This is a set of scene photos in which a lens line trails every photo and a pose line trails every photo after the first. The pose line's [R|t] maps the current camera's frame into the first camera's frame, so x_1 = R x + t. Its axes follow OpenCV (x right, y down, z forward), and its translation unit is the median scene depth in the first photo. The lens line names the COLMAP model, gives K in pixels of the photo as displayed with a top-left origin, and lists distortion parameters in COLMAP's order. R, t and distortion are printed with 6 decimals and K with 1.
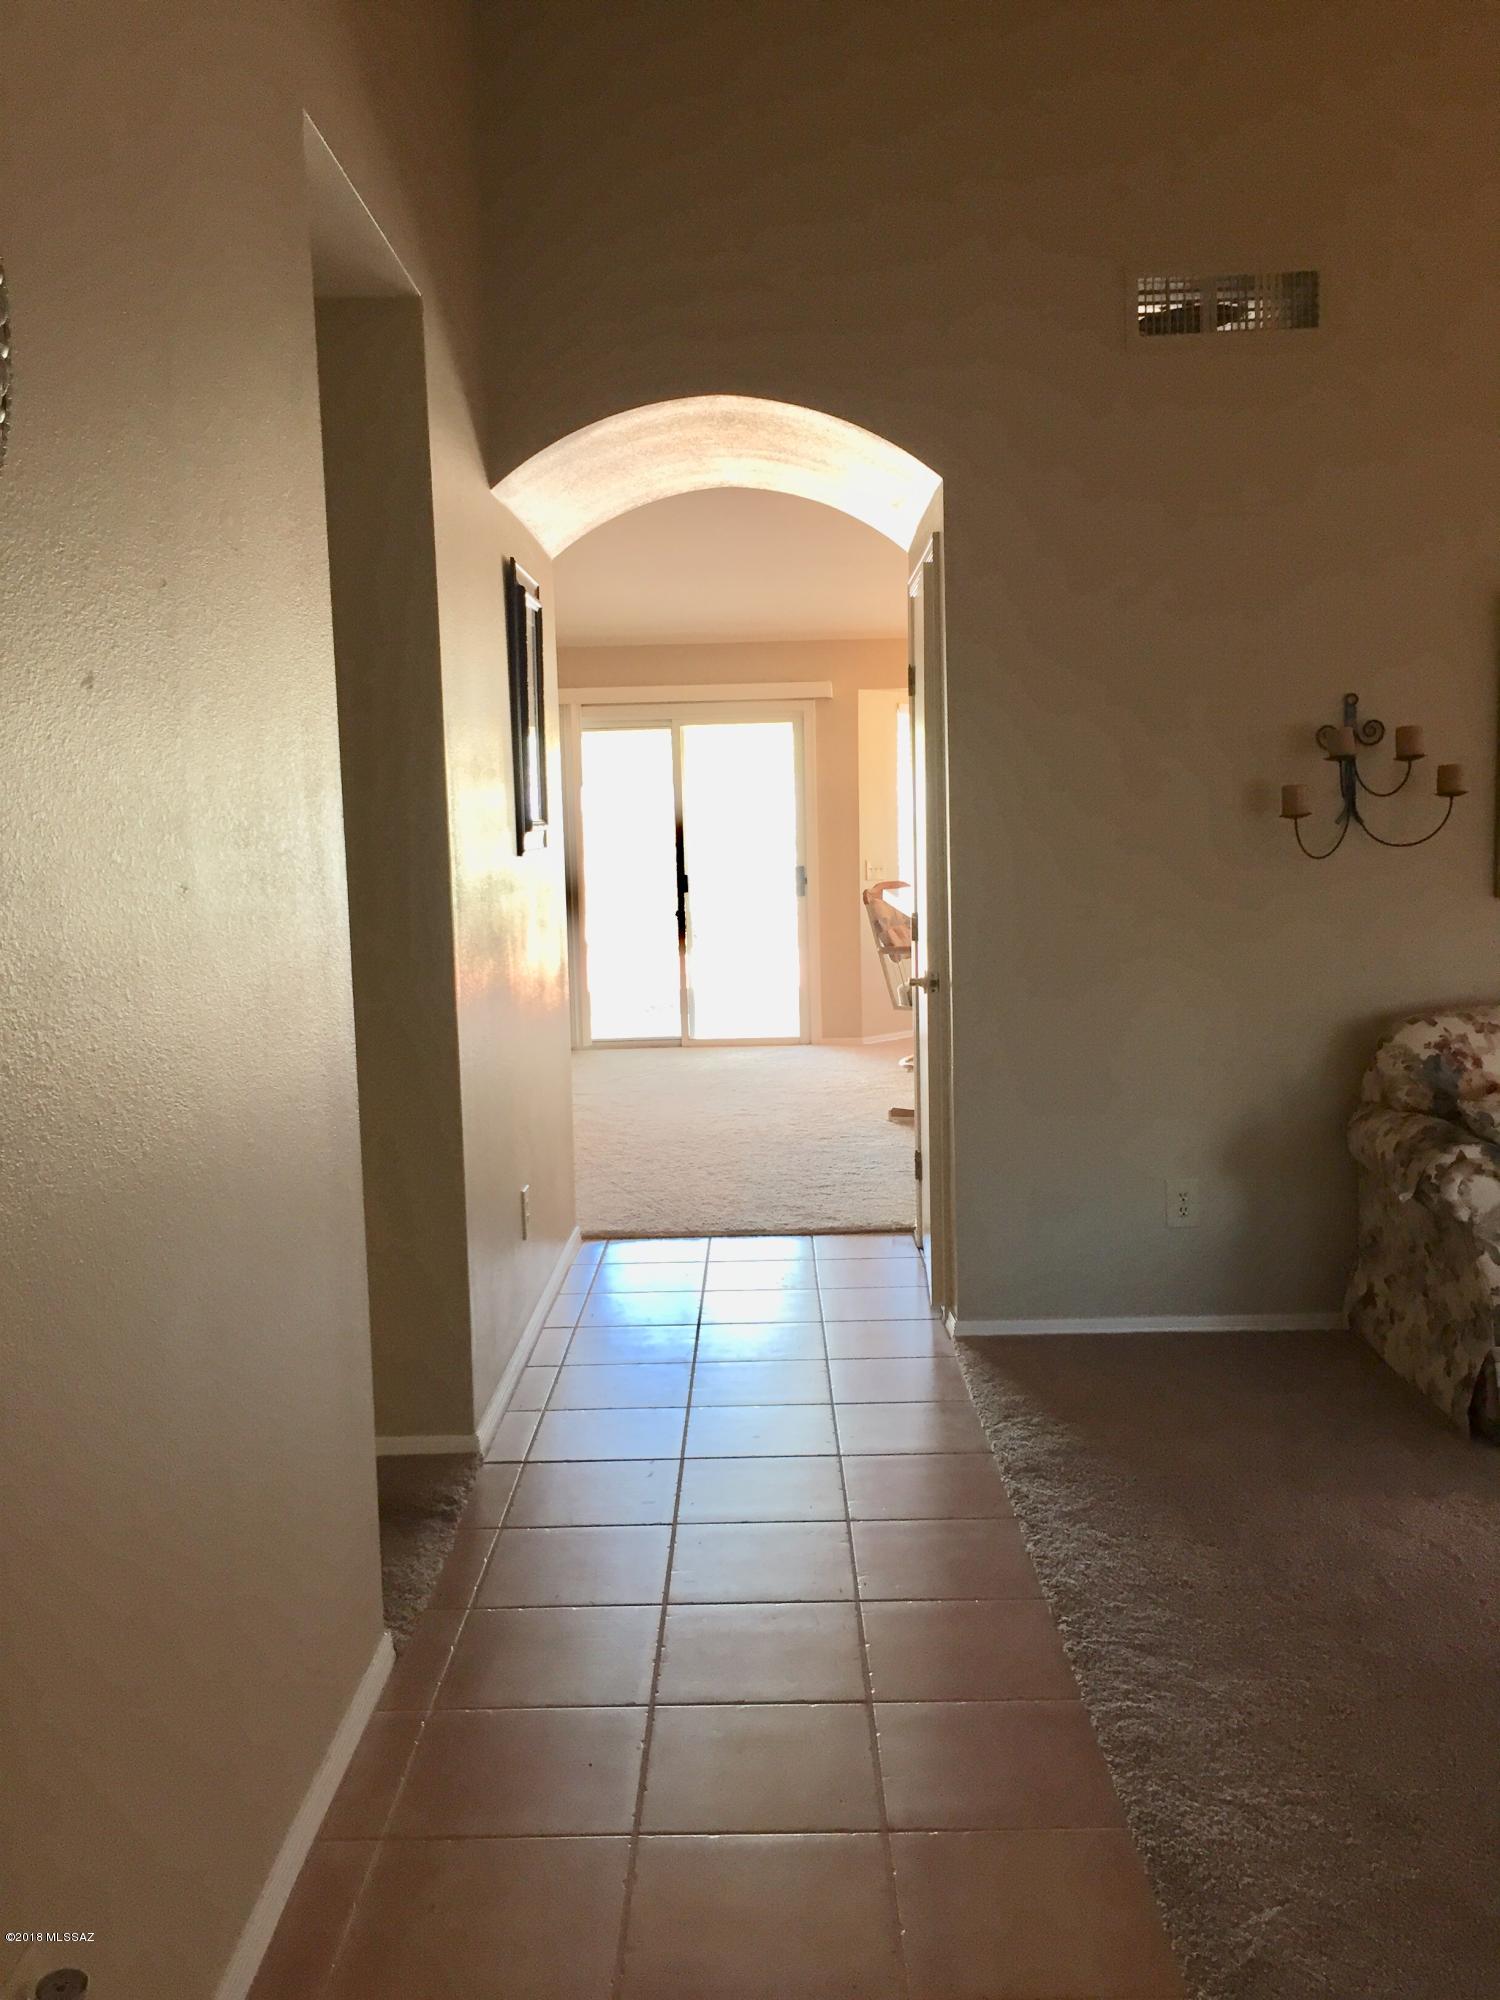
lens RADIAL K [[1705.5, 0, 752.6], [0, 1705.5, 1003.9], [0, 0, 1]] dist [0.067257, -0.061693]
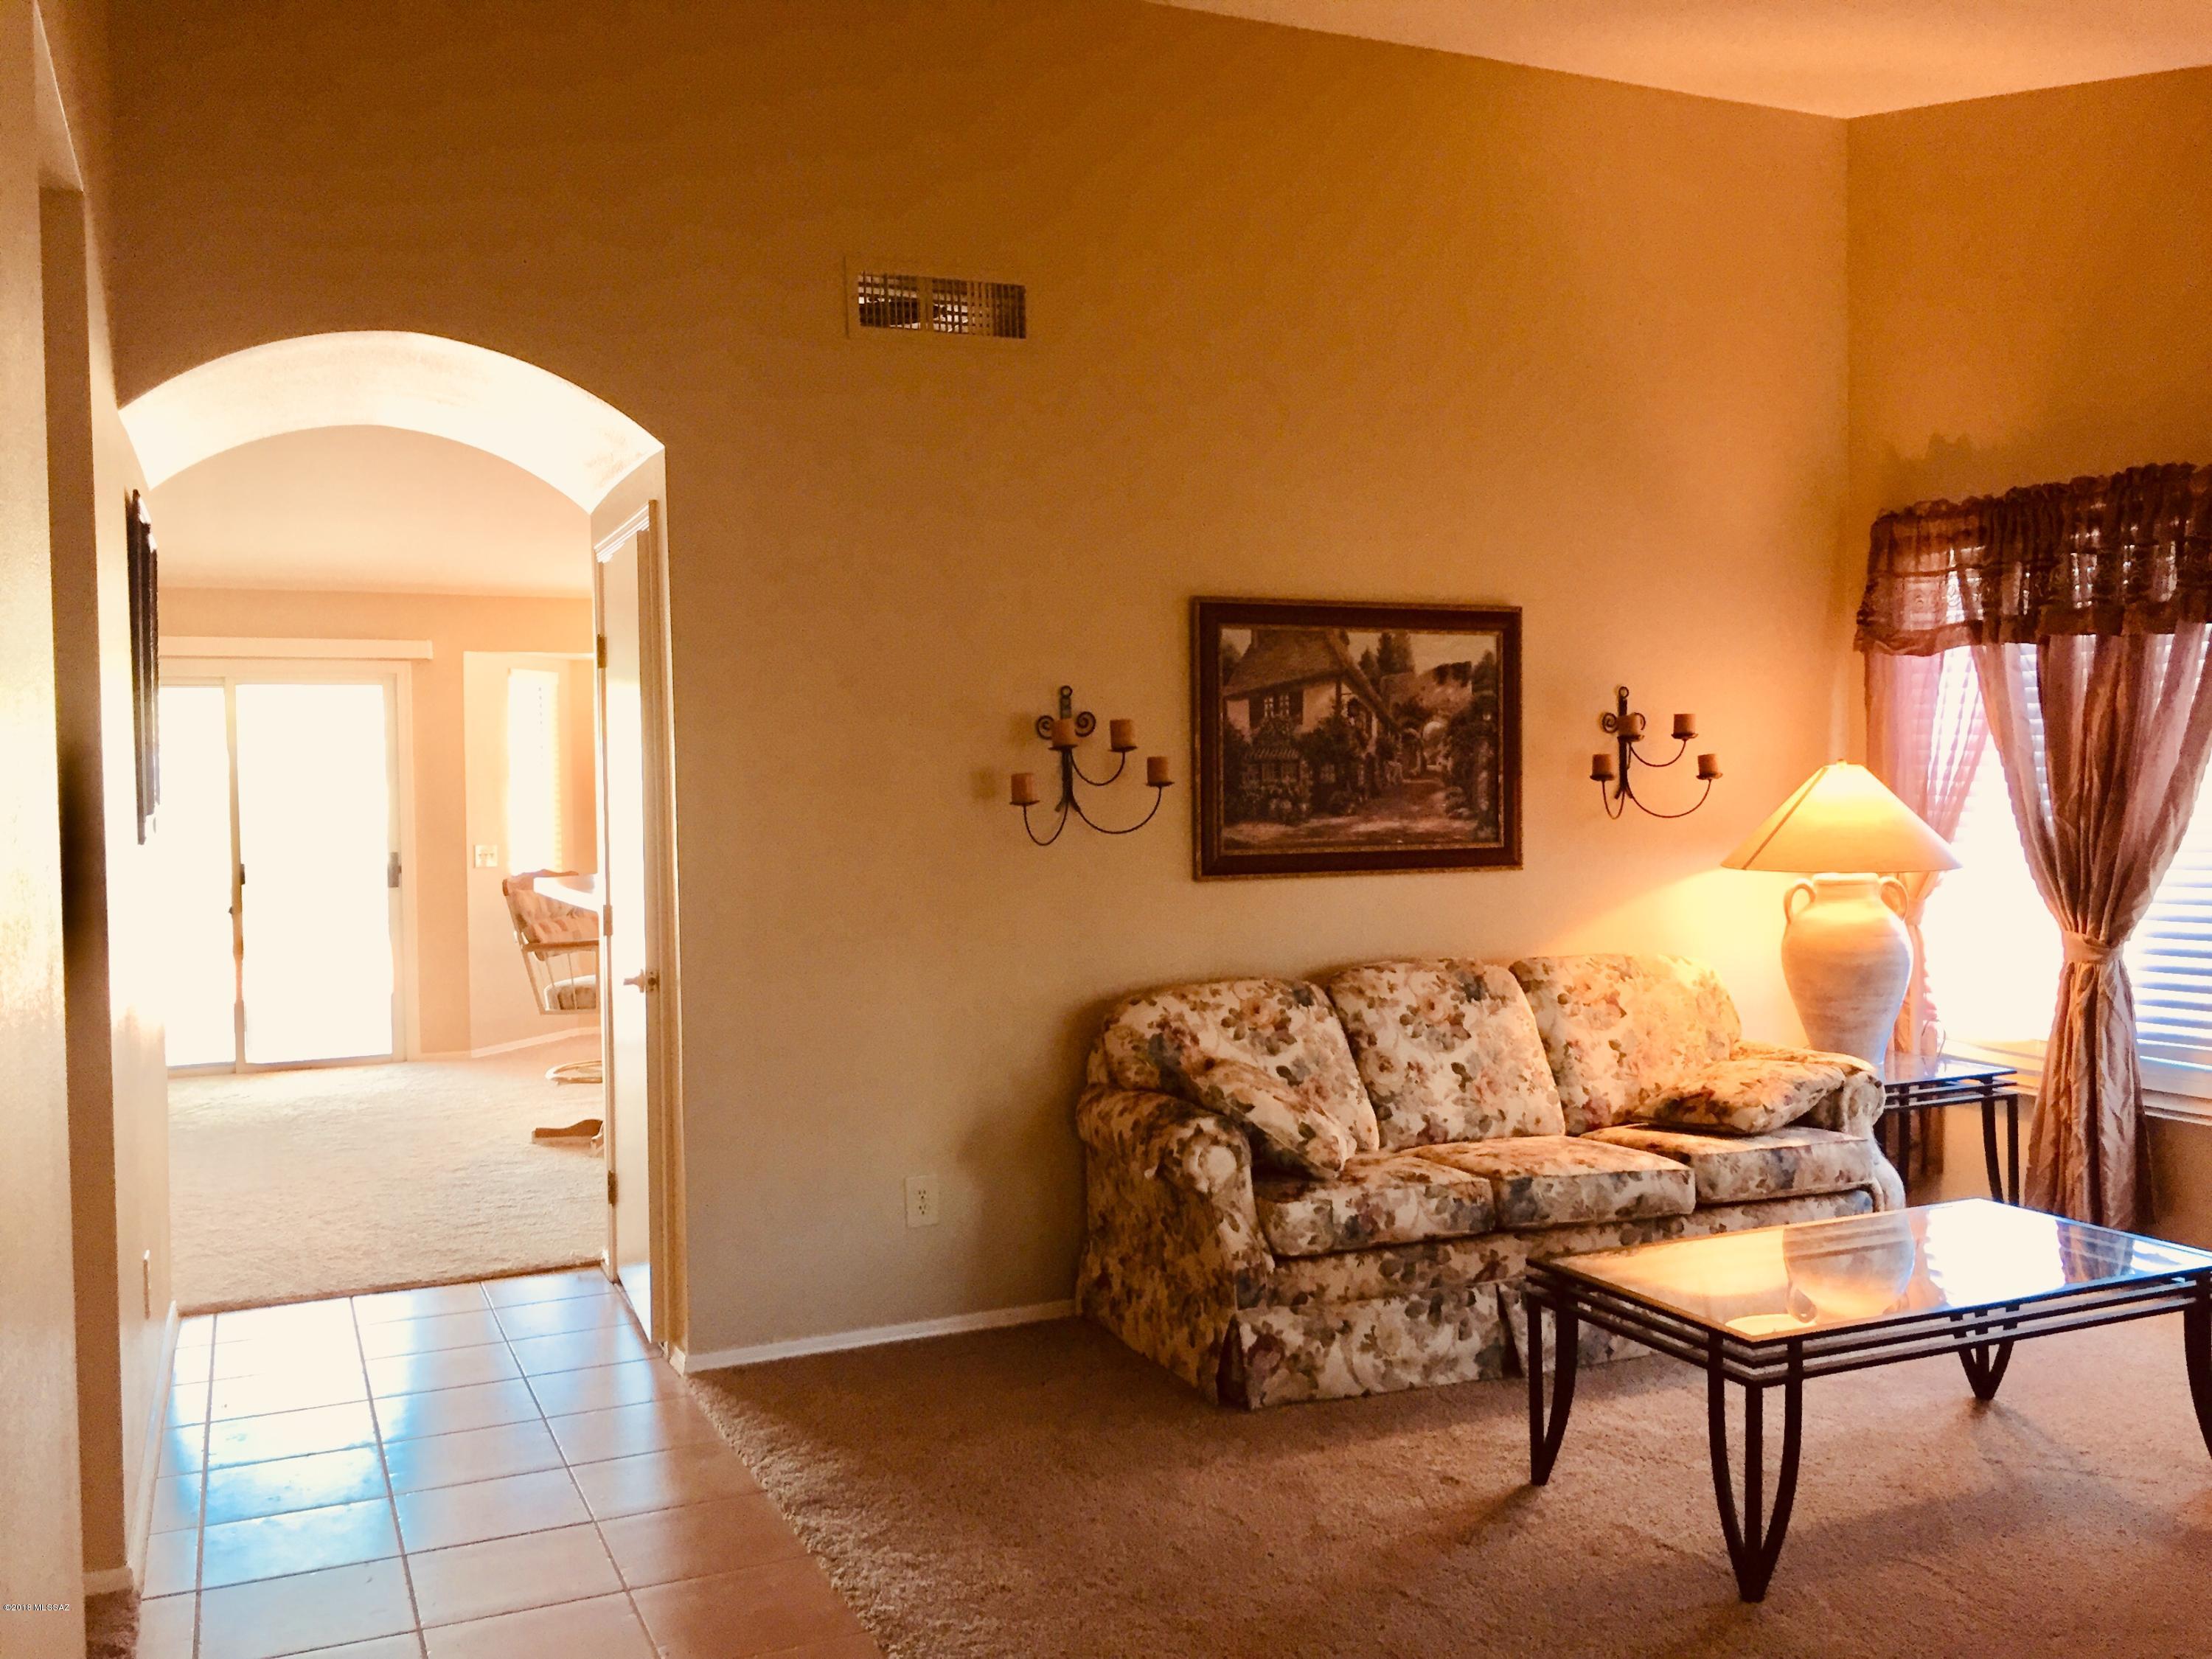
lens RADIAL K [[1886.3, 0, 1114.8], [0, 1886.3, 830.4], [0, 0, 1]] dist [0.067257, -0.061693]
pose [[0.907417, -0.000409, 0.420230, -0.102518], [0.038053, 0.995971, -0.081198, -0.000978], [-0.418504, 0.089672, 0.903777, -0.028526]]
